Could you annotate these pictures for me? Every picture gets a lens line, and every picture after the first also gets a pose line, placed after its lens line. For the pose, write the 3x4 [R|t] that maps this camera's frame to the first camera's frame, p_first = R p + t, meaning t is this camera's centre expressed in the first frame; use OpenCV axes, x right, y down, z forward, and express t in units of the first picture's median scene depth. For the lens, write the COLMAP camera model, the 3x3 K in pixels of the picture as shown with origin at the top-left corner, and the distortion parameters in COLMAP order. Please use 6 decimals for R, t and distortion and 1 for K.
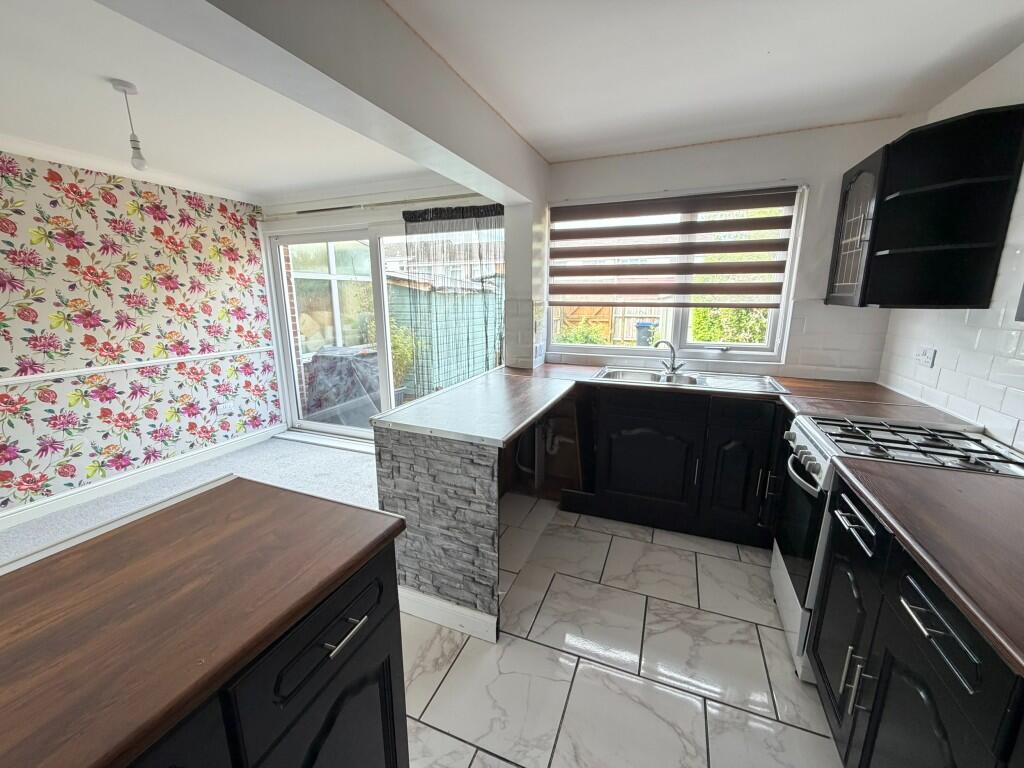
lens RADIAL K [[412.0, 0, 503.9], [0, 412.0, 385.3], [0, 0, 1]] dist [-0.013722, 0.000105]
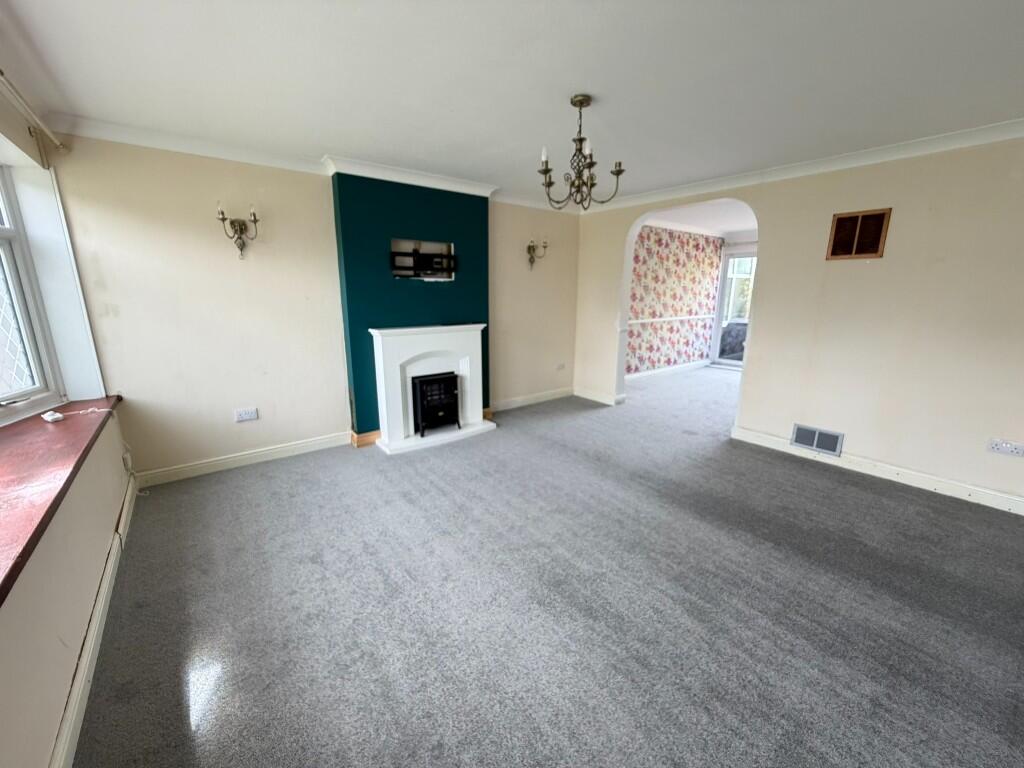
lens RADIAL K [[412.0, 0, 519.1], [0, 412.0, 382.1], [0, 0, 1]] dist [-0.013722, 0.000105]
pose [[0.874331, 0.117446, -0.470906, -0.443691], [-0.109980, 0.992983, 0.043454, 0.217630], [0.472705, 0.013797, 0.881112, -1.014985]]
